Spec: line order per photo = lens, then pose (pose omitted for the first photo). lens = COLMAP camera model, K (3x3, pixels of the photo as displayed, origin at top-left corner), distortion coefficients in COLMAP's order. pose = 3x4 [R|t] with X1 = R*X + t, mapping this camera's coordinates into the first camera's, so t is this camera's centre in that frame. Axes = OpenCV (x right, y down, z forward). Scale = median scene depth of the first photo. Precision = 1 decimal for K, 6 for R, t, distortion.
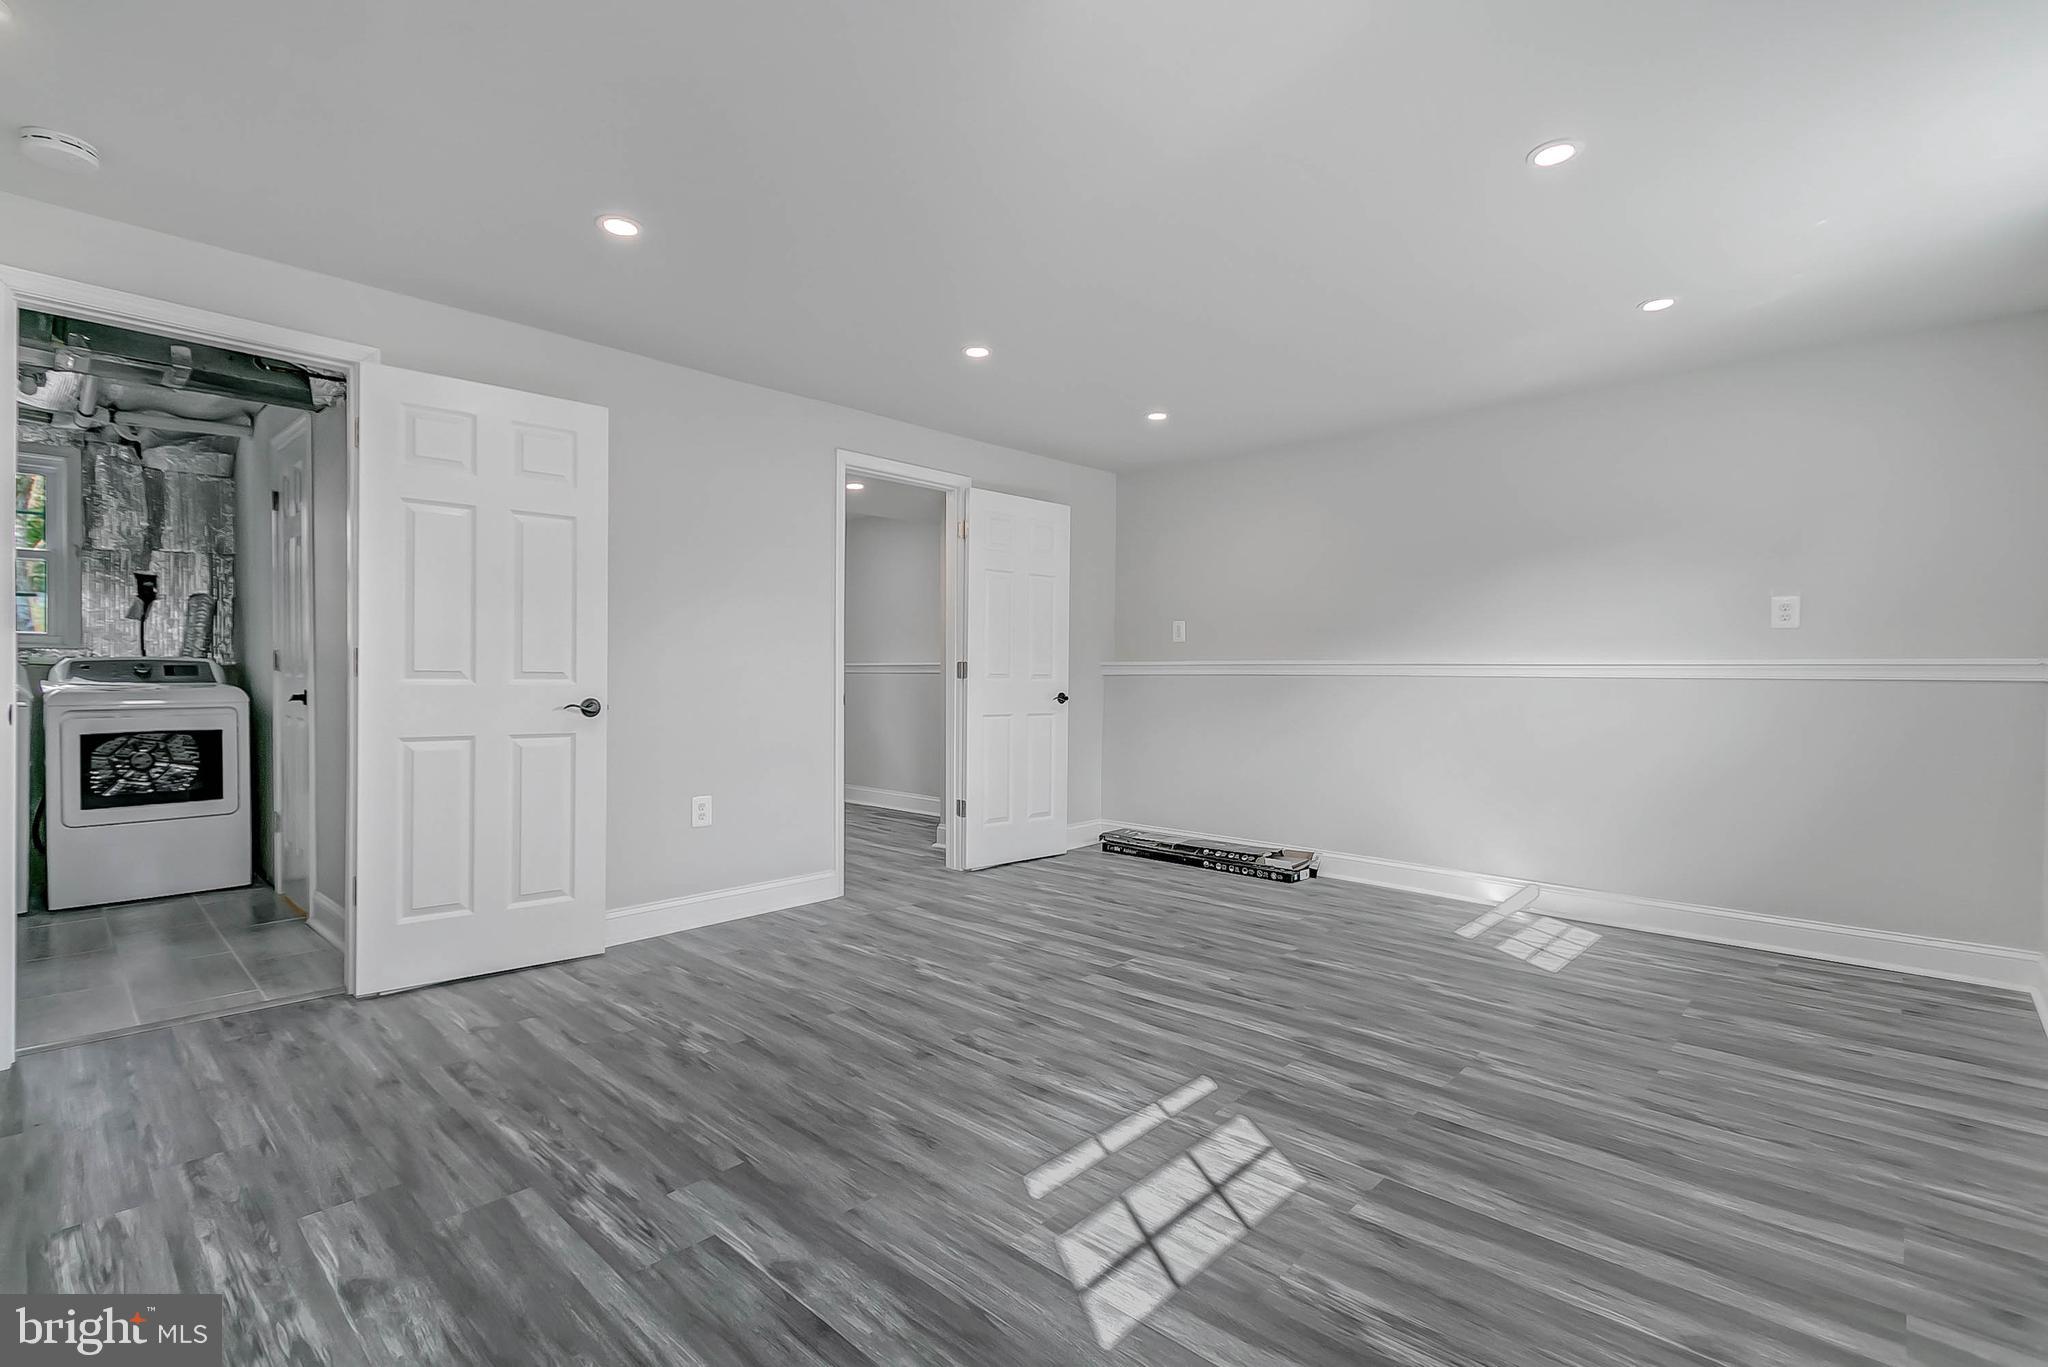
lens RADIAL K [[940.3, 0, 1024.0], [0, 940.3, 683.5], [0, 0, 1]] dist [0.001370, 0.000429]
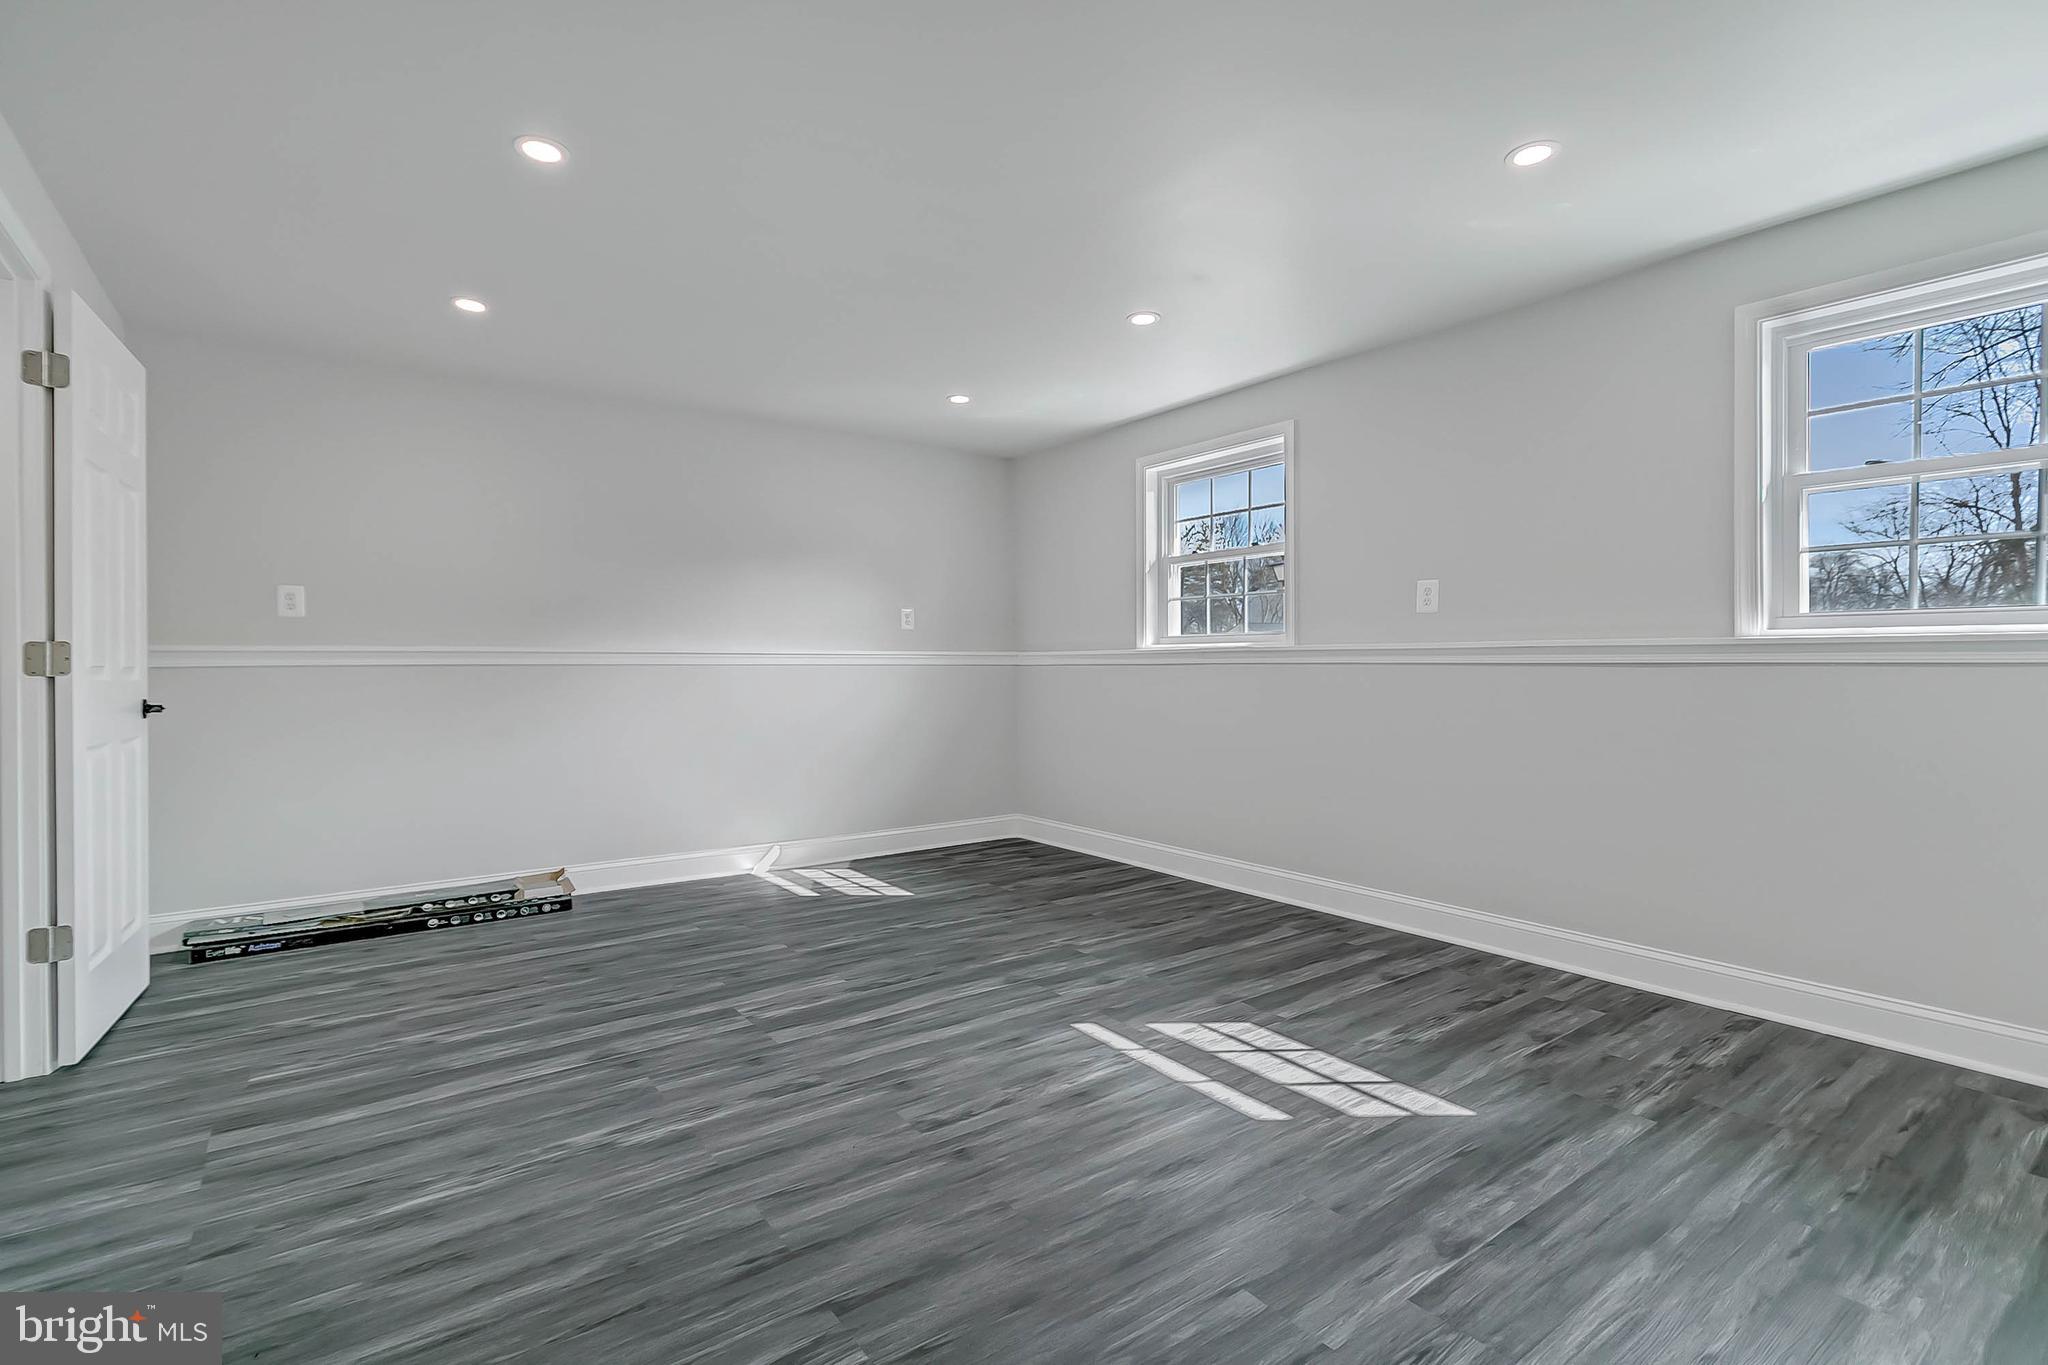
lens RADIAL K [[932.3, 0, 1016.9], [0, 932.3, 670.2], [0, 0, 1]] dist [0.012707, -0.008057]
pose [[0.197316, -0.012579, 0.980259, -0.910345], [0.016437, 0.999820, 0.009522, -0.010500], [-0.980202, 0.014234, 0.197487, 0.857951]]
